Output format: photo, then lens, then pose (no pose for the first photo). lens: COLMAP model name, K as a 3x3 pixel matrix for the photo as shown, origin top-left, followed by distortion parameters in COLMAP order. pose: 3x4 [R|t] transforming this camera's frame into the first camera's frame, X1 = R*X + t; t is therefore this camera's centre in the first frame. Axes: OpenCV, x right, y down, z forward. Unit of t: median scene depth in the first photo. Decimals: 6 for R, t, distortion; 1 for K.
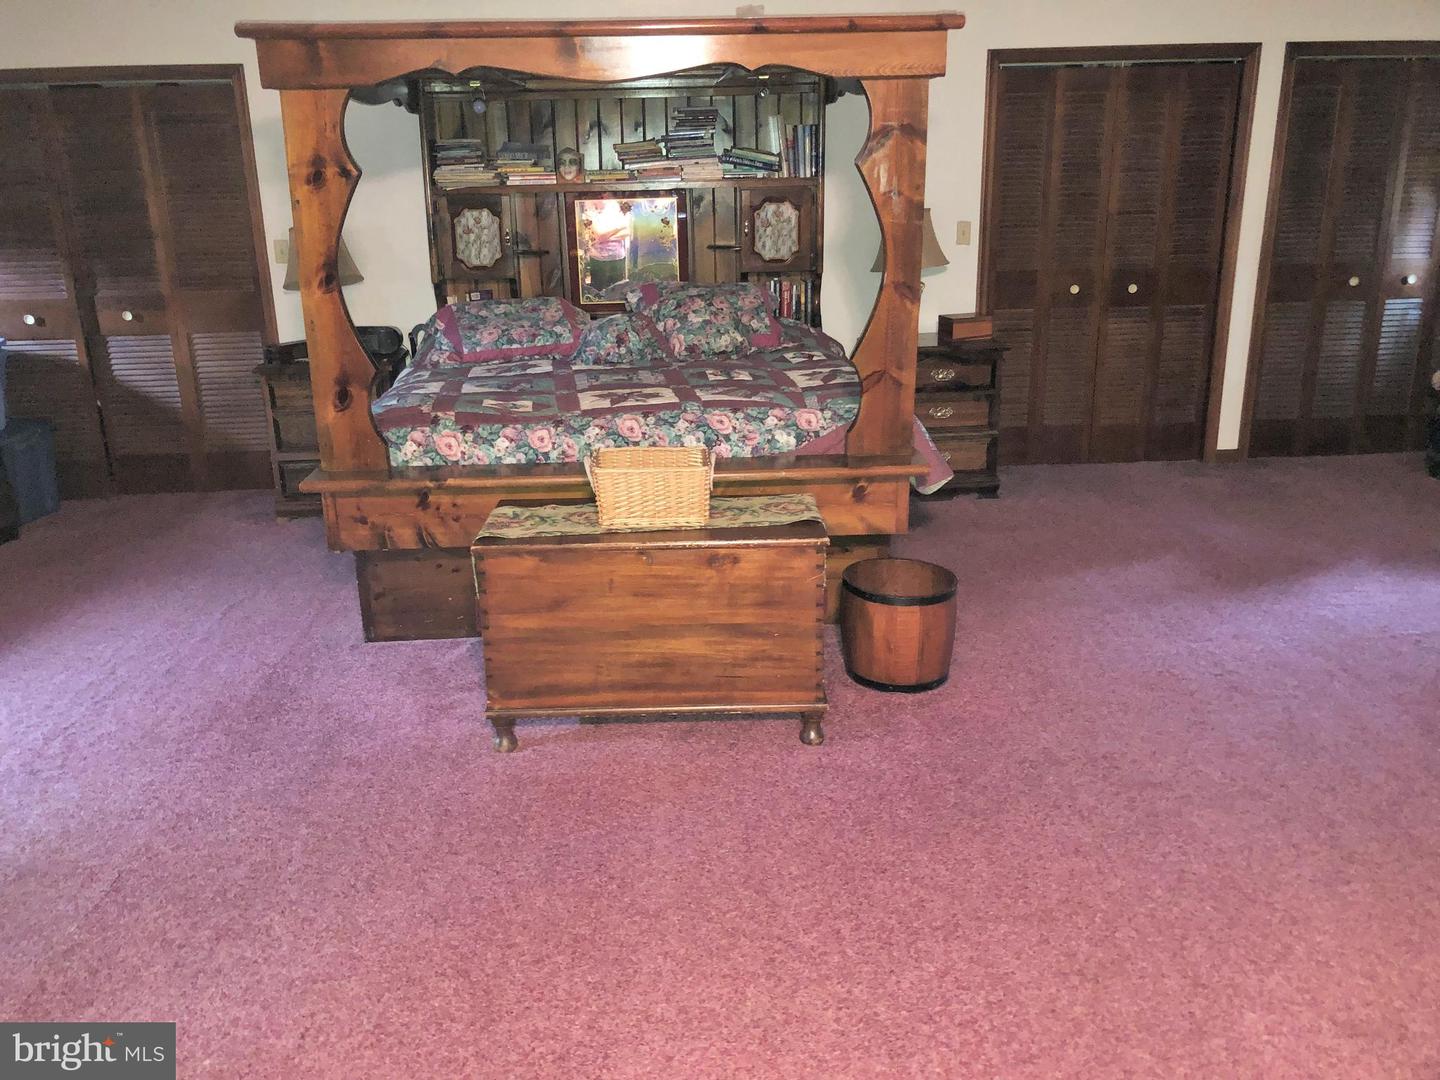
lens RADIAL K [[1179.9, 0, 723.1], [0, 1179.9, 542.2], [0, 0, 1]] dist [-0.000685, -0.026412]
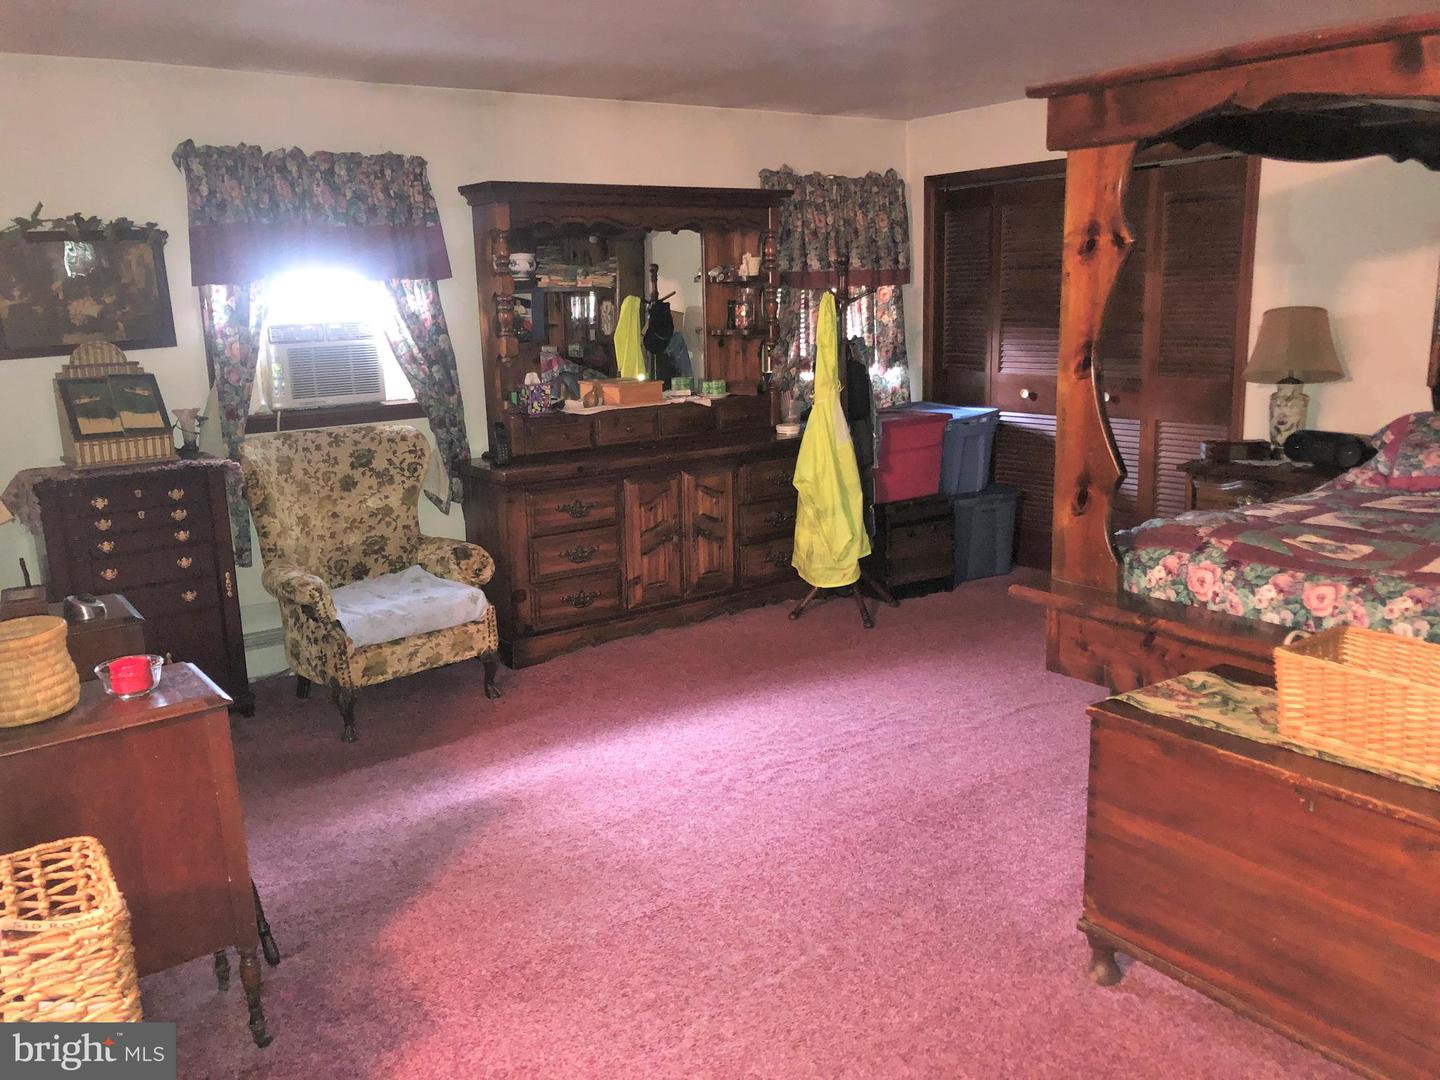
lens RADIAL K [[1179.9, 0, 719.4], [0, 1179.9, 541.2], [0, 0, 1]] dist [-0.000685, -0.026412]
pose [[0.522439, 0.173501, -0.834838, 0.247756], [-0.237827, 0.969875, 0.052734, -0.072568], [0.818838, 0.170997, 0.547964, 0.306540]]
